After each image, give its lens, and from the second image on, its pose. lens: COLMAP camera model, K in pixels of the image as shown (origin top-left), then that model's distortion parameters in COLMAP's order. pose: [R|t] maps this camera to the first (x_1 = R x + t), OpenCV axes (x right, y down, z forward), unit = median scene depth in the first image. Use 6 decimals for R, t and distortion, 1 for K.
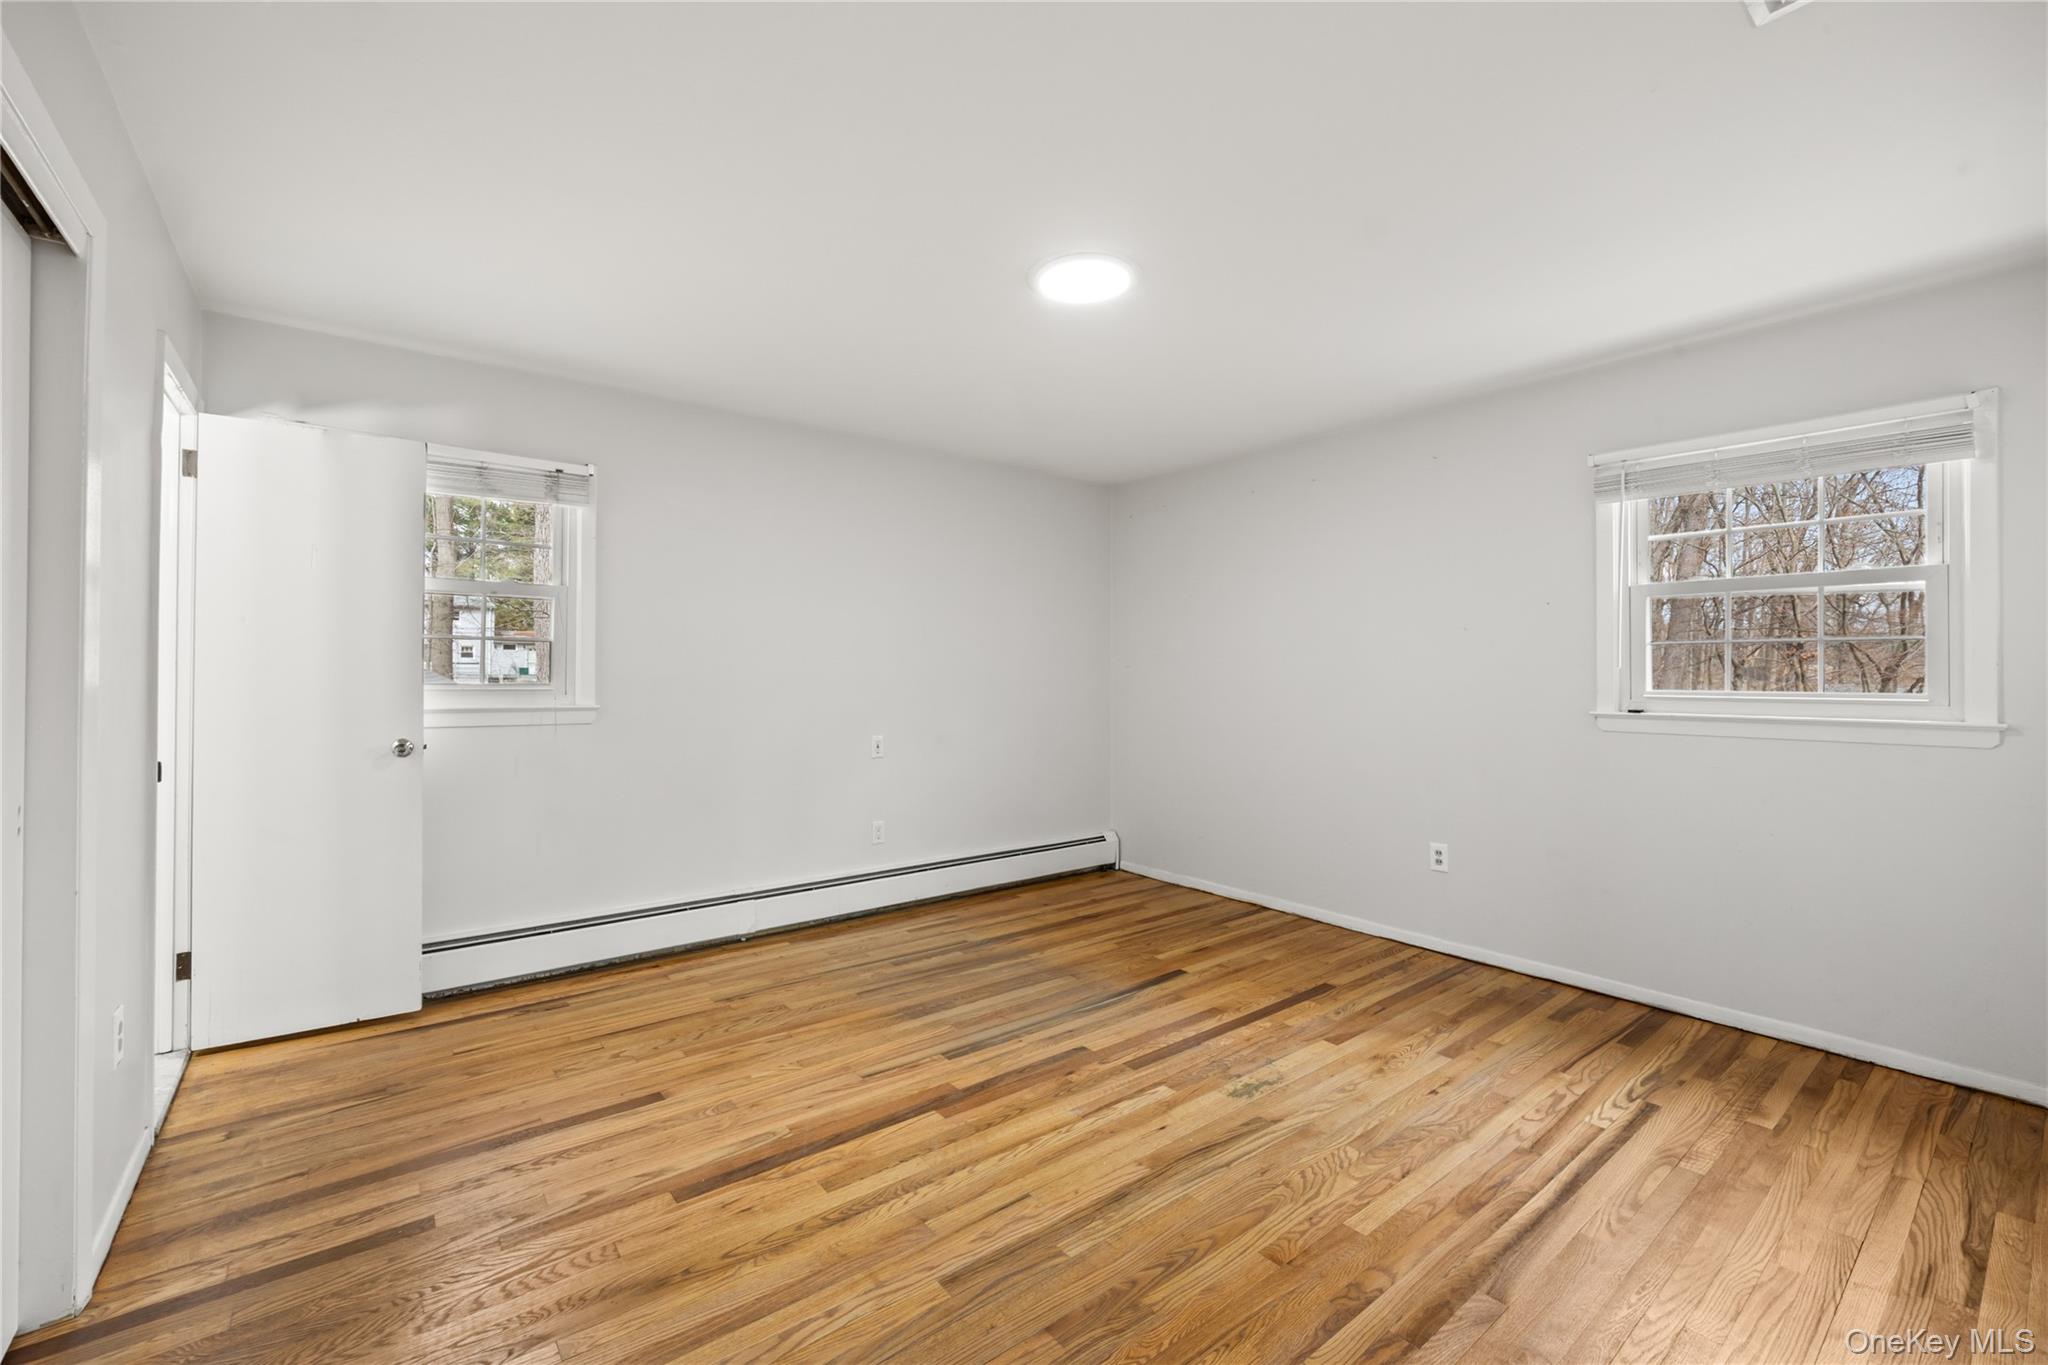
lens RADIAL K [[847.4, 0, 1022.5], [0, 847.4, 677.4], [0, 0, 1]] dist [-0.004628, -0.000008]
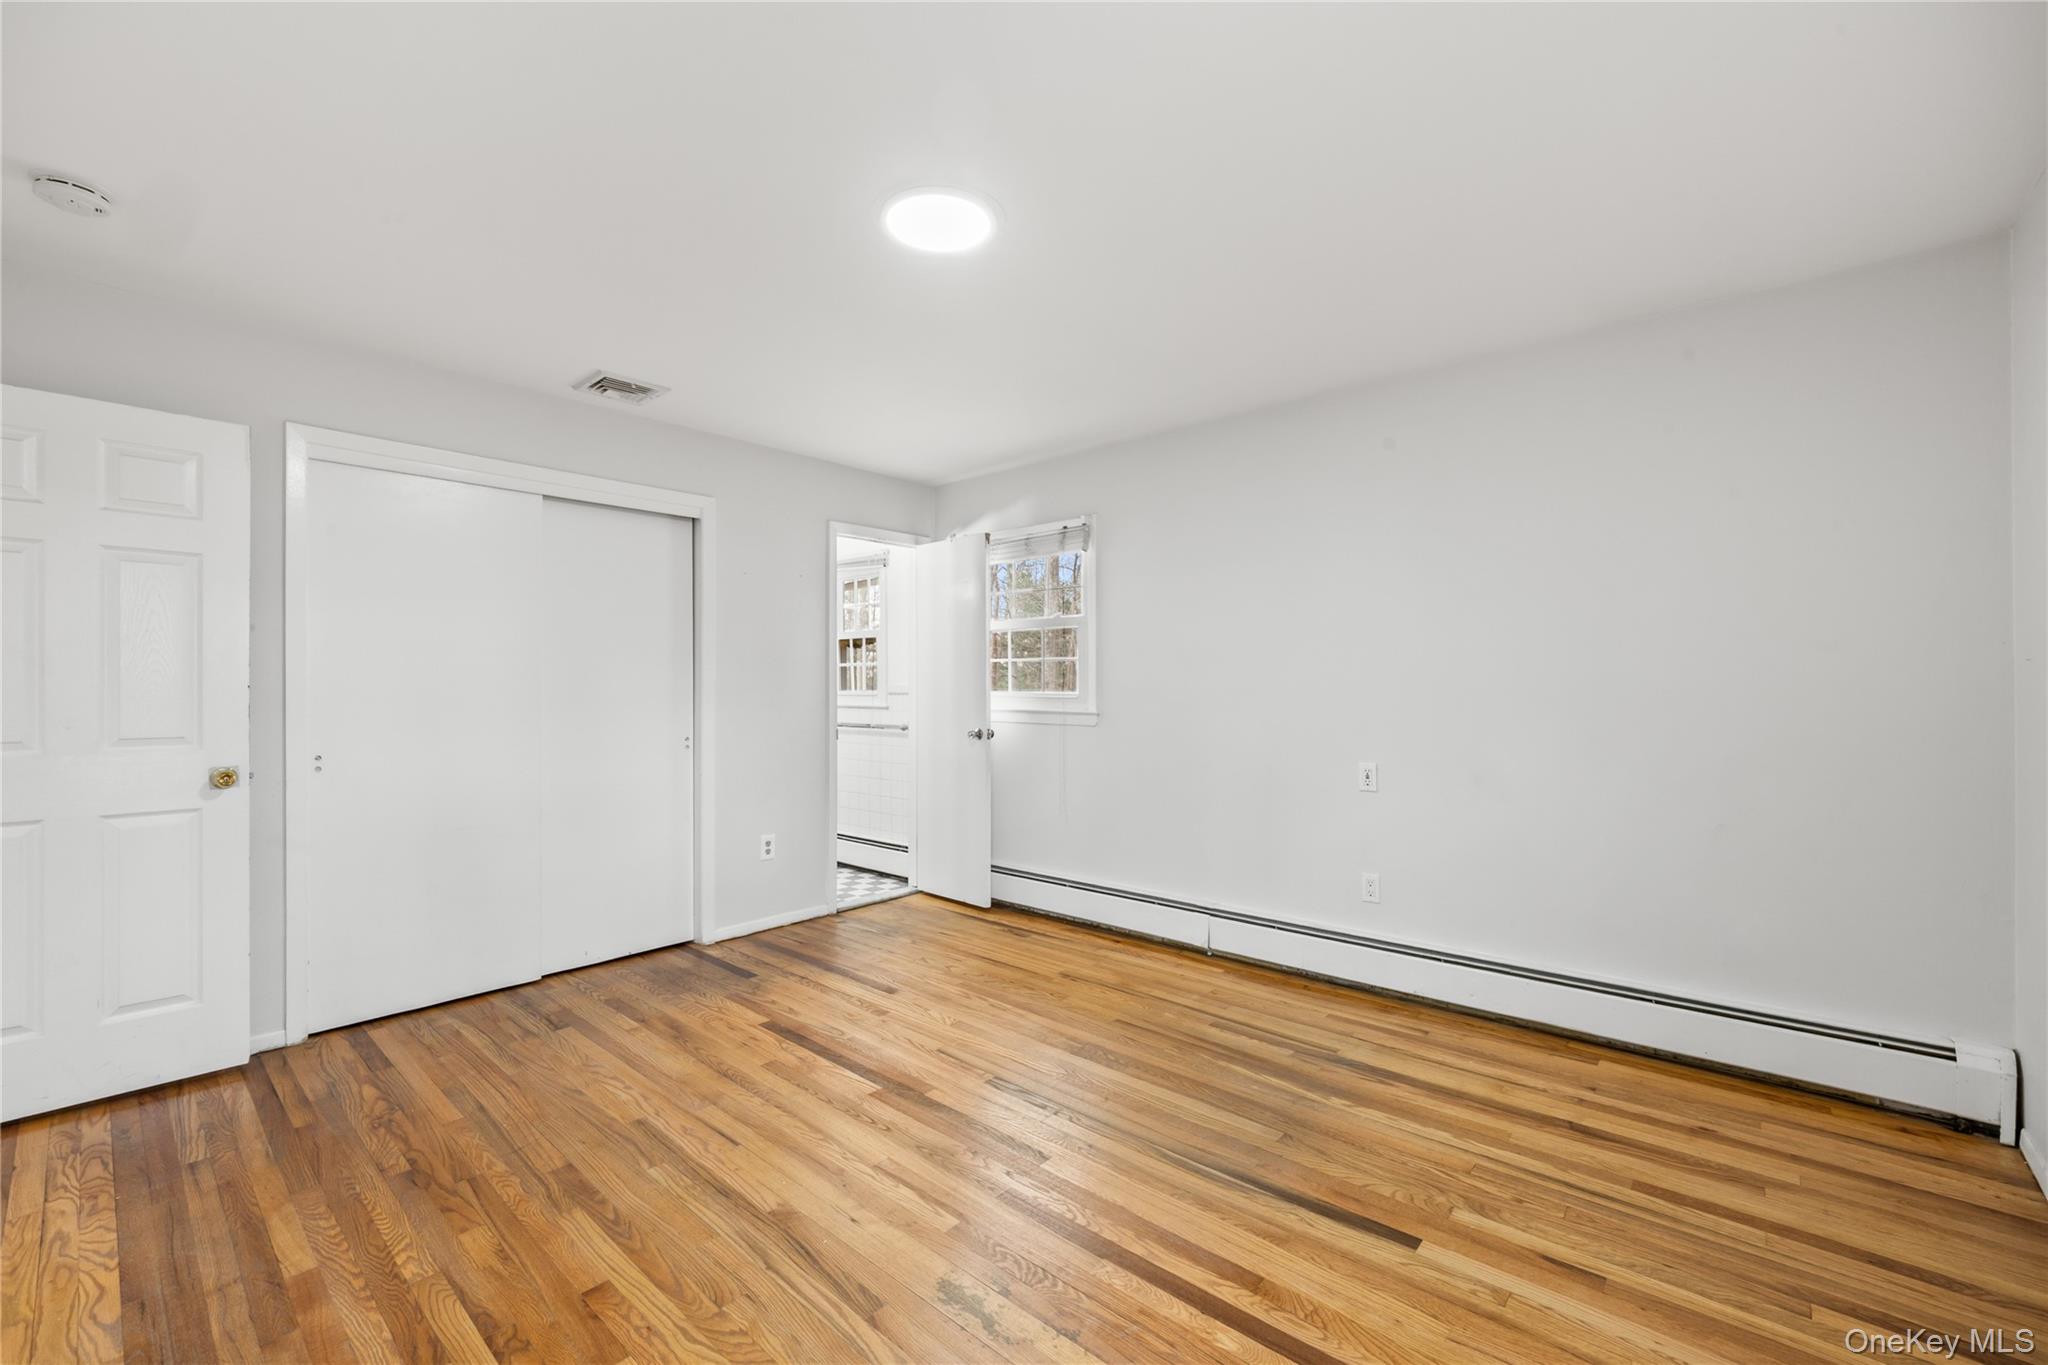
lens RADIAL K [[847.4, 0, 992.8], [0, 847.4, 676.4], [0, 0, 1]] dist [-0.004628, -0.000008]
pose [[0.157546, -0.013916, -0.987414, 0.762748], [-0.001322, 0.999897, -0.014303, 0.001063], [0.987511, 0.003559, 0.157512, 0.743182]]
